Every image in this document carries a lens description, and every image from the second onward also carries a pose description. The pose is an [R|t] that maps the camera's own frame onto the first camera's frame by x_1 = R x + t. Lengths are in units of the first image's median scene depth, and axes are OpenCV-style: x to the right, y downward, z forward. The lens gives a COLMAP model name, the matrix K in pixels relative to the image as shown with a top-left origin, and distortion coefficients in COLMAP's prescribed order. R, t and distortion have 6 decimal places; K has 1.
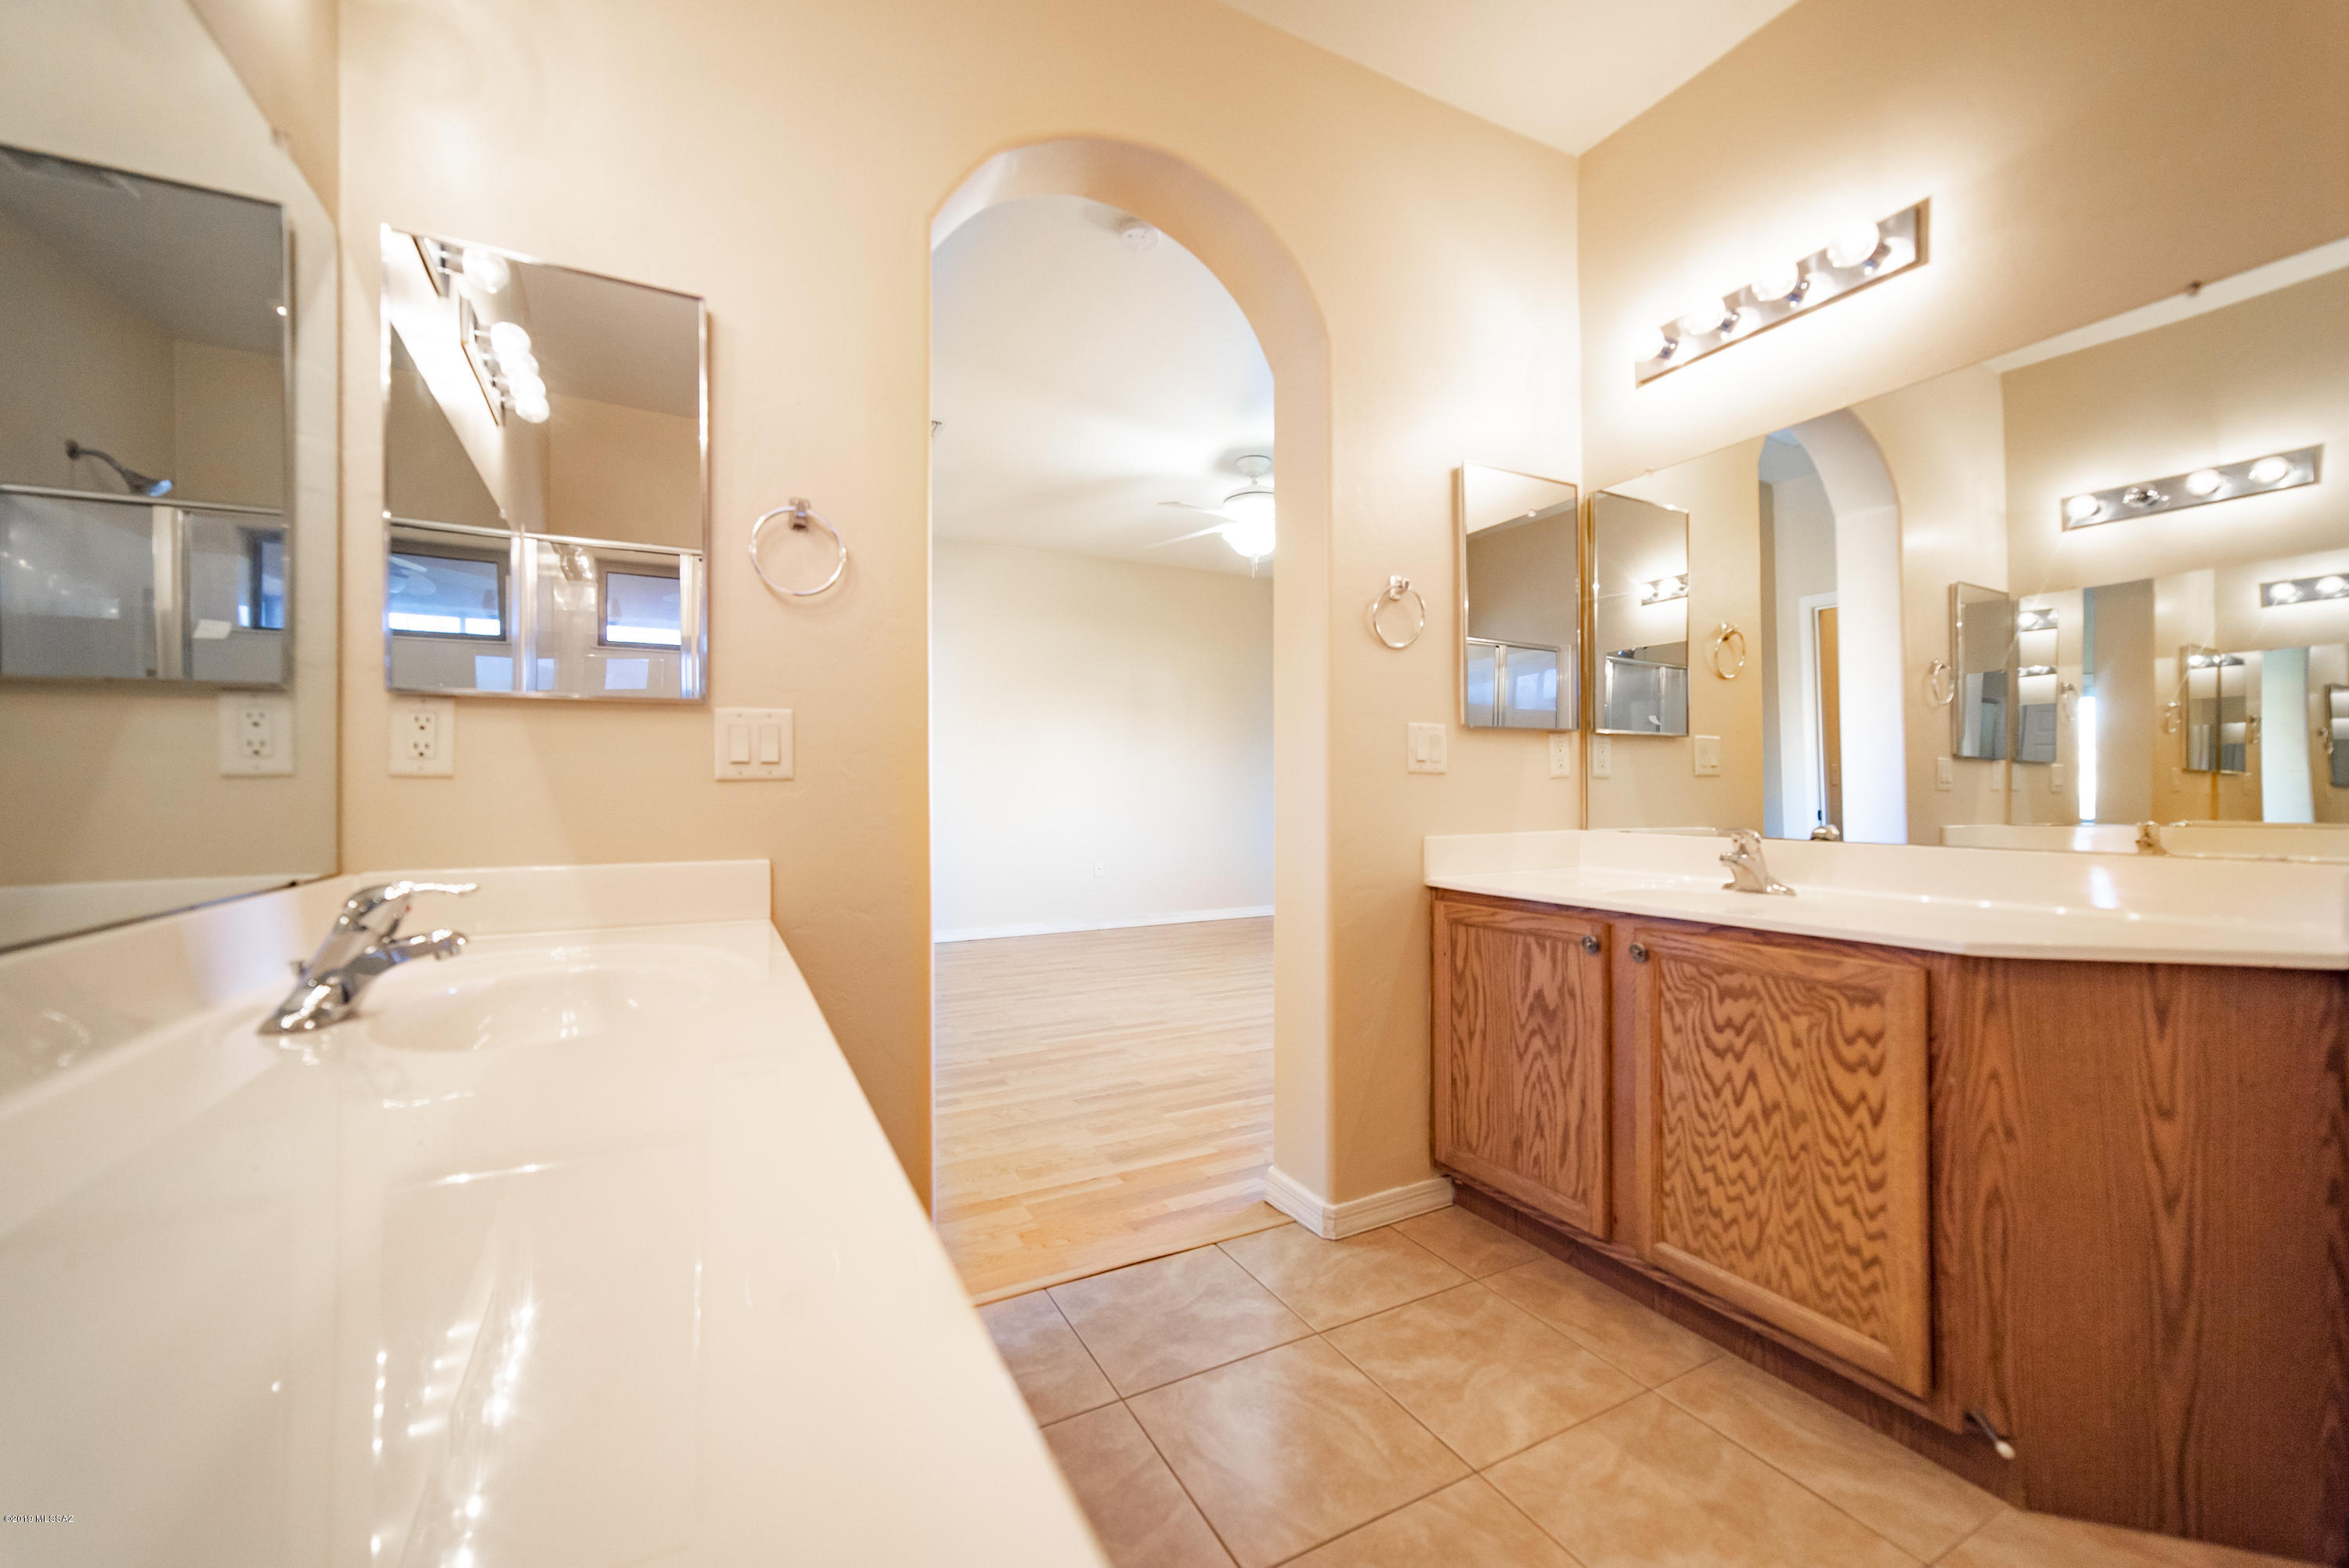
lens RADIAL K [[917.6, 0, 1171.6], [0, 917.6, 792.2], [0, 0, 1]] dist [0.000722, 0.000263]
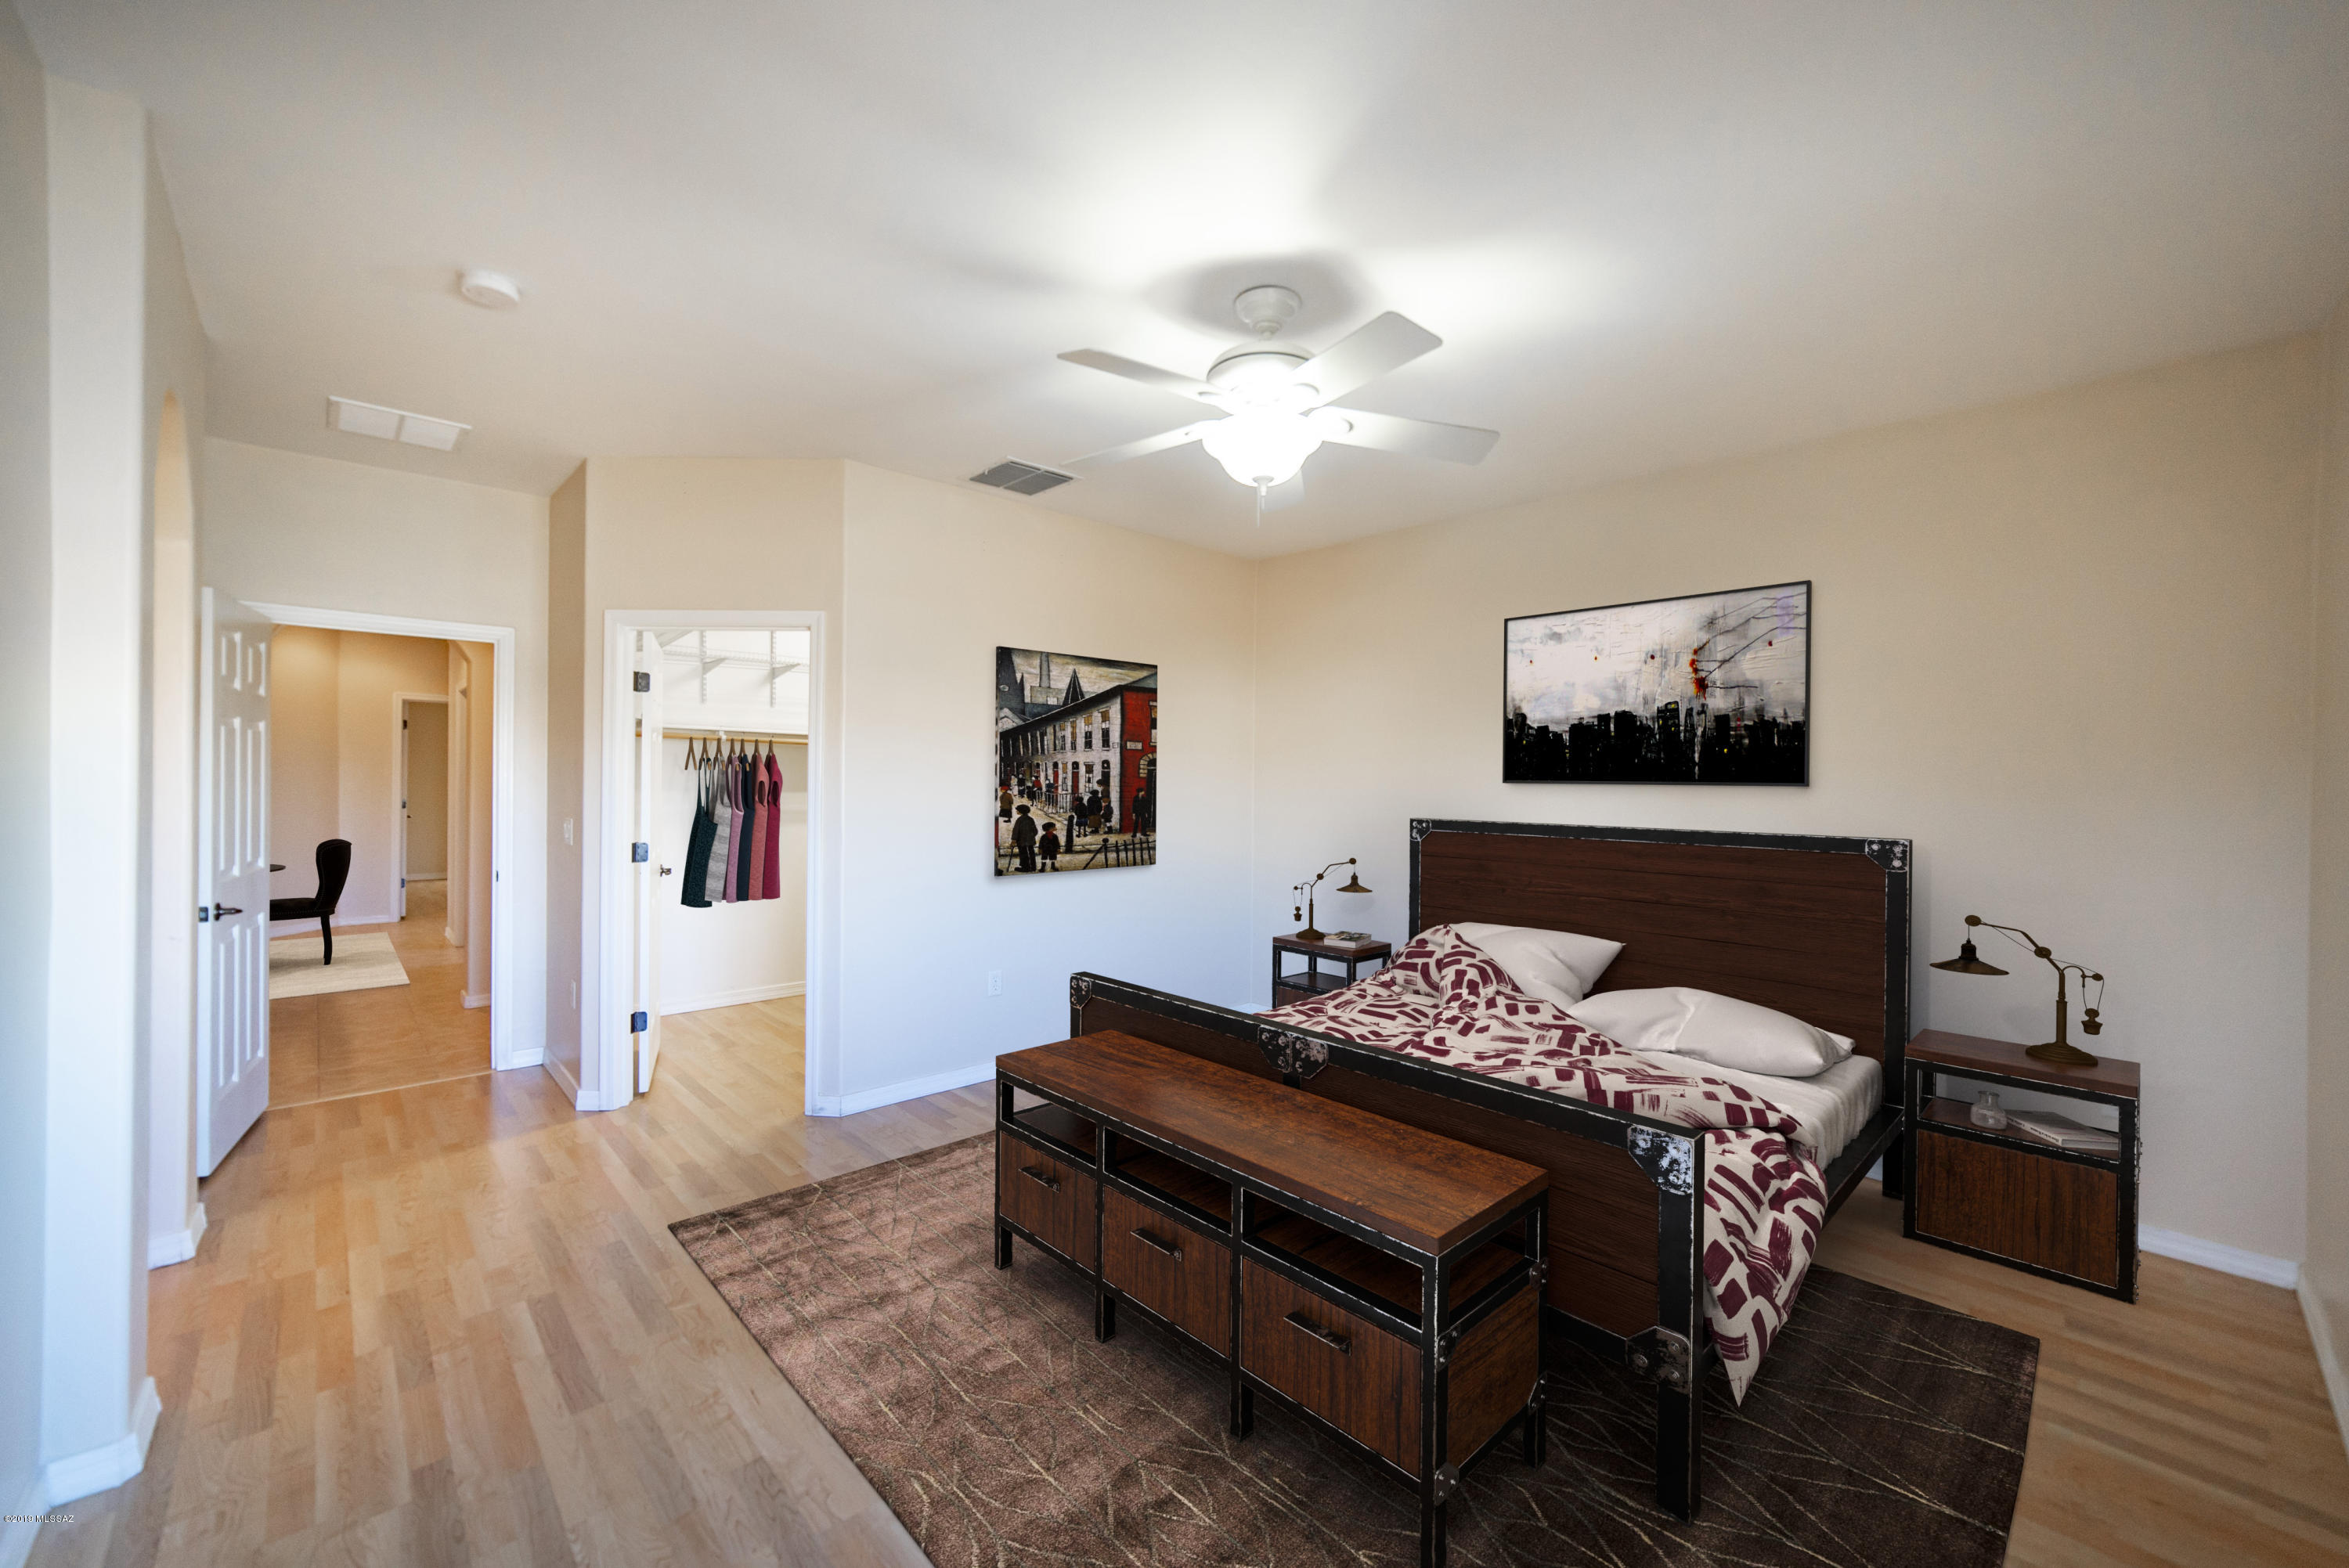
lens RADIAL K [[917.6, 0, 1171.6], [0, 917.6, 792.2], [0, 0, 1]] dist [0.000722, 0.000263]
pose [[0.273592, 0.007971, -0.961813, 0.774753], [-0.002180, 0.999968, 0.007667, -0.098472], [0.961843, 0.000000, 0.273601, 1.087107]]
